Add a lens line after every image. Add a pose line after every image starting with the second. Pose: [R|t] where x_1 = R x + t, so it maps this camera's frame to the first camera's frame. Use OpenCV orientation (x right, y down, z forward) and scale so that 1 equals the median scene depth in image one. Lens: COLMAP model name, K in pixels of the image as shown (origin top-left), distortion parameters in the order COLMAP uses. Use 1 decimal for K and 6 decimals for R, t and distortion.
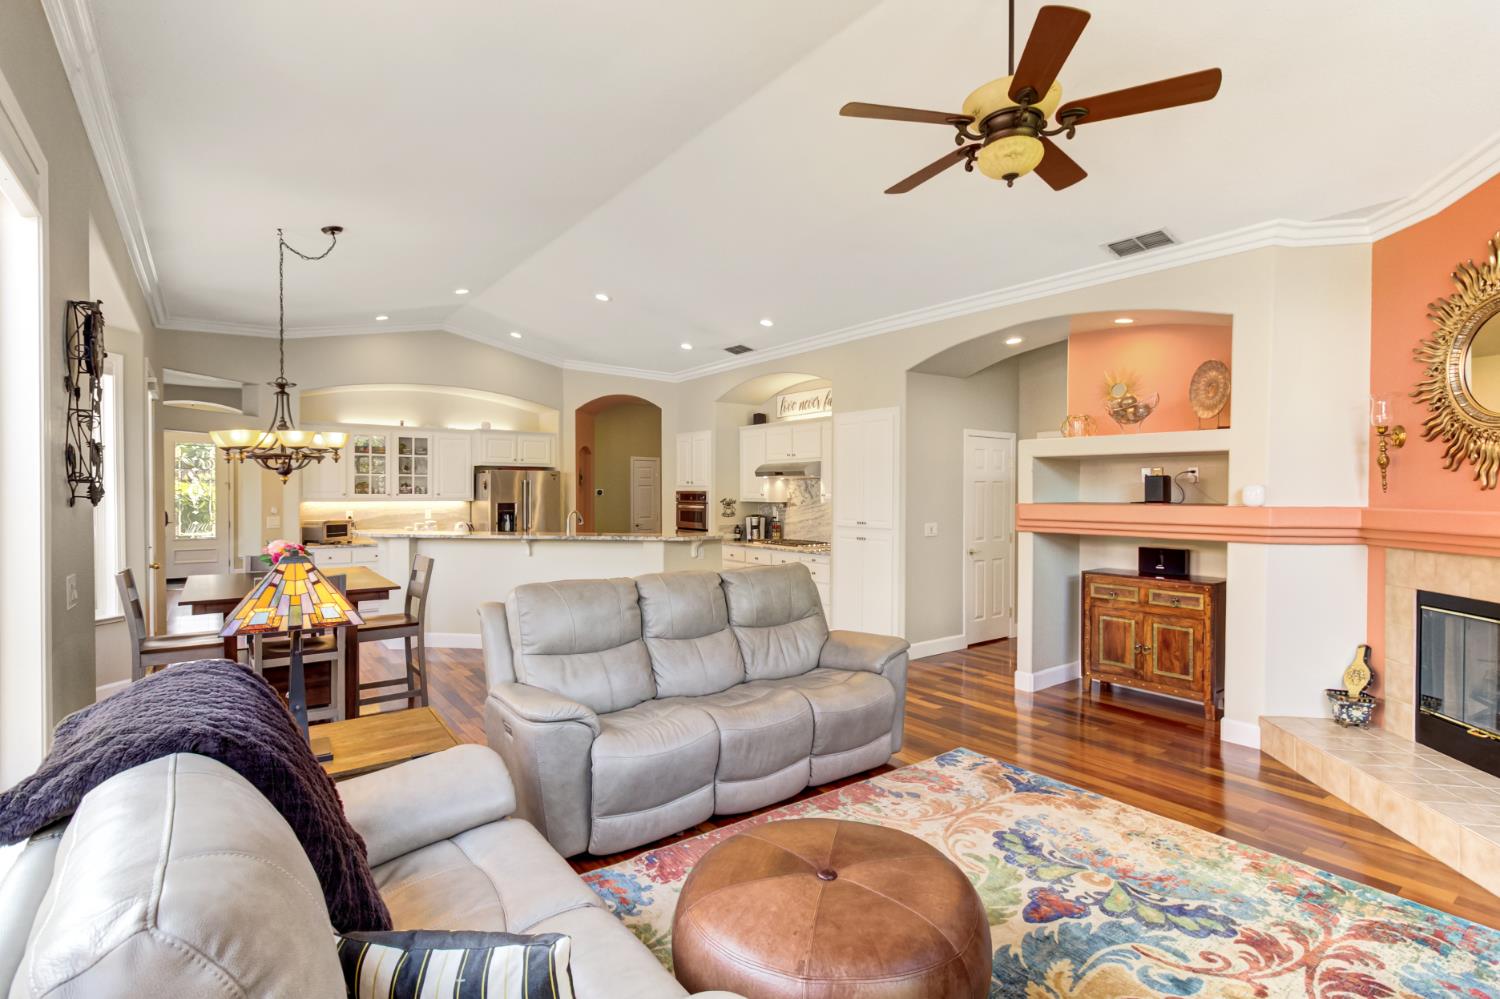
lens RADIAL K [[715.8, 0, 750.0], [0, 715.8, 499.5], [0, 0, 1]] dist [-0.017093, 0.000013]
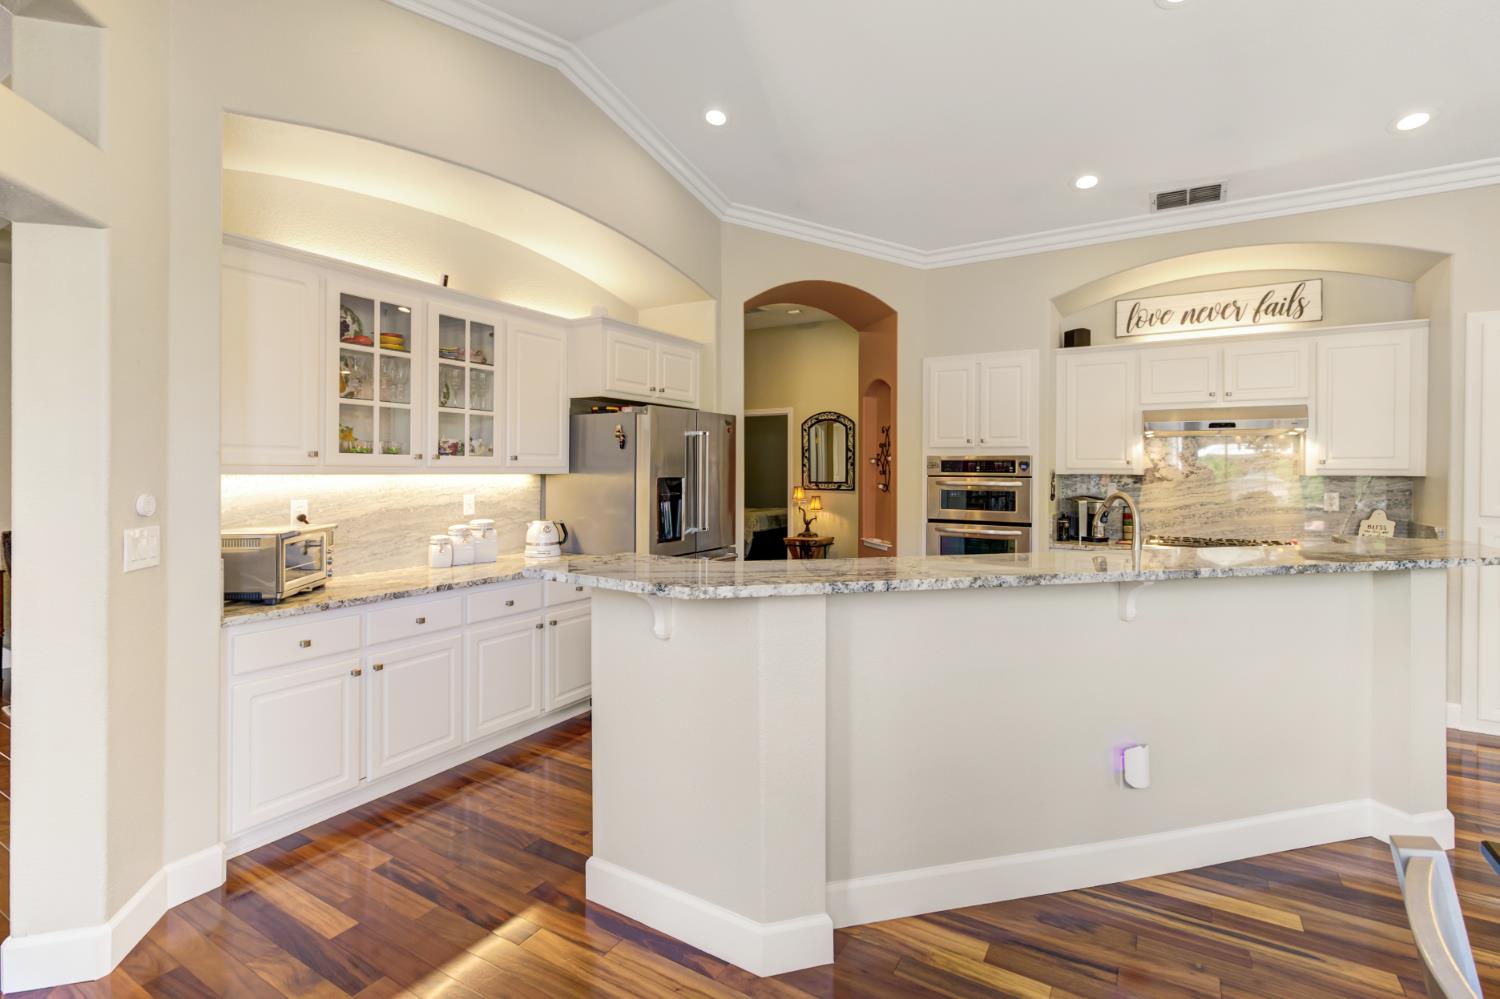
lens RADIAL K [[695.3, 0, 751.1], [0, 695.3, 466.2], [0, 0, 1]] dist [0.000244, 0.000062]
pose [[0.926205, 0.004304, 0.376996, -0.479682], [0.001314, 0.999892, -0.014641, 0.004321], [-0.377018, 0.014056, 0.926099, 0.575365]]
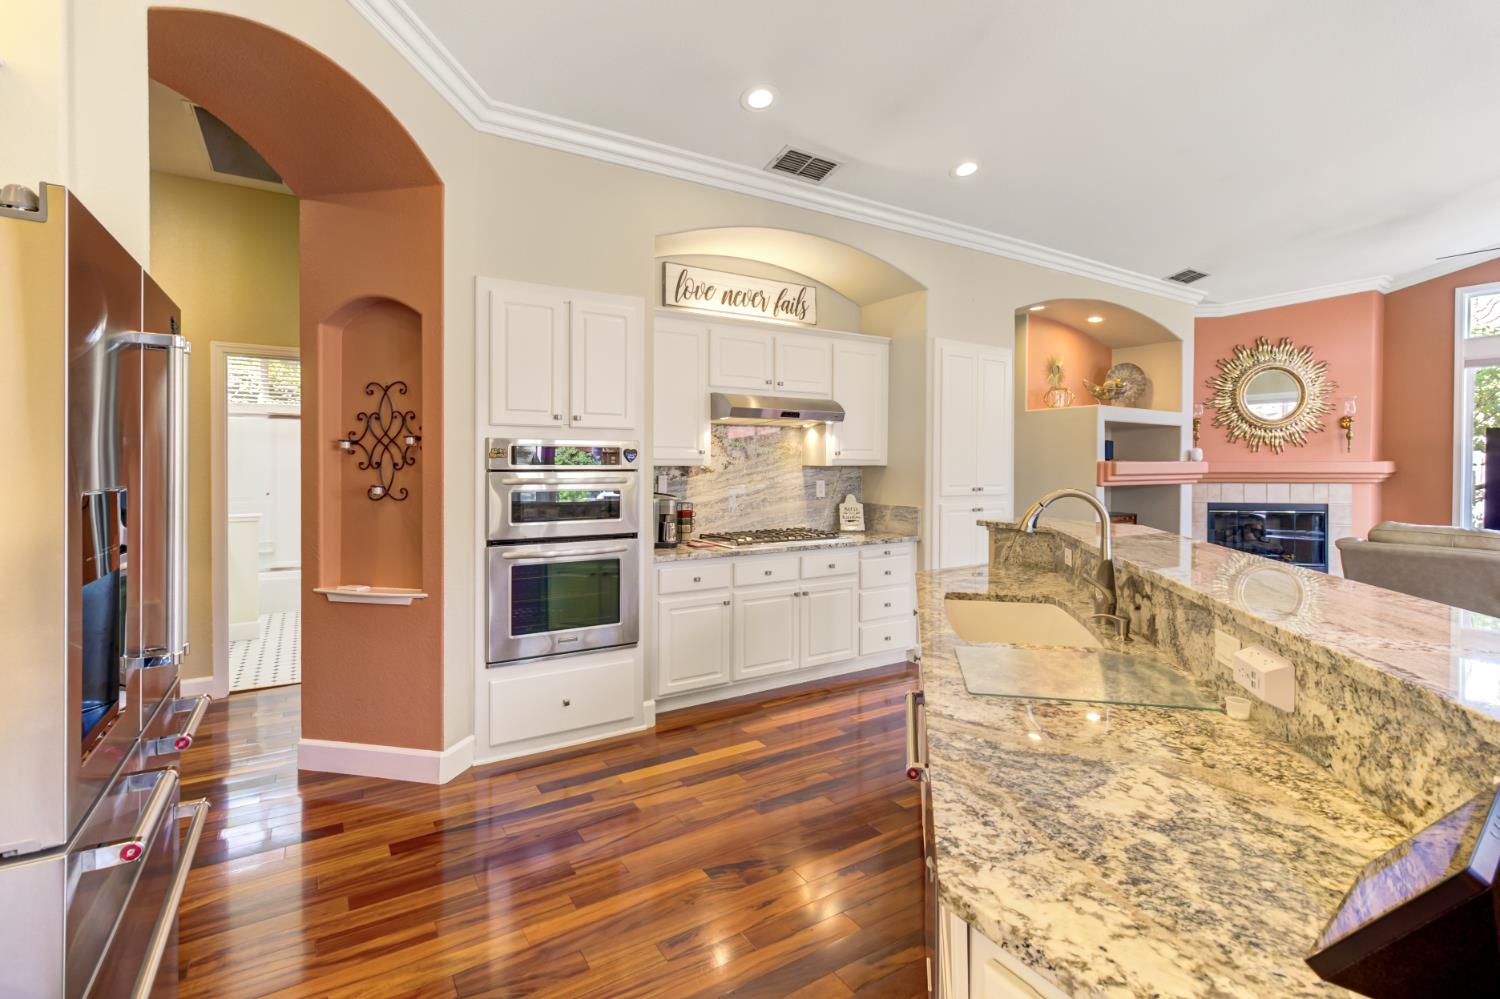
lens RADIAL K [[695.3, 0, 751.1], [0, 695.3, 466.2], [0, 0, 1]] dist [0.000244, 0.000062]
pose [[0.078872, -0.007966, 0.996853, -0.466607], [0.007696, 0.999943, 0.007382, 0.000069], [-0.996855, 0.007089, 0.078929, 0.909685]]
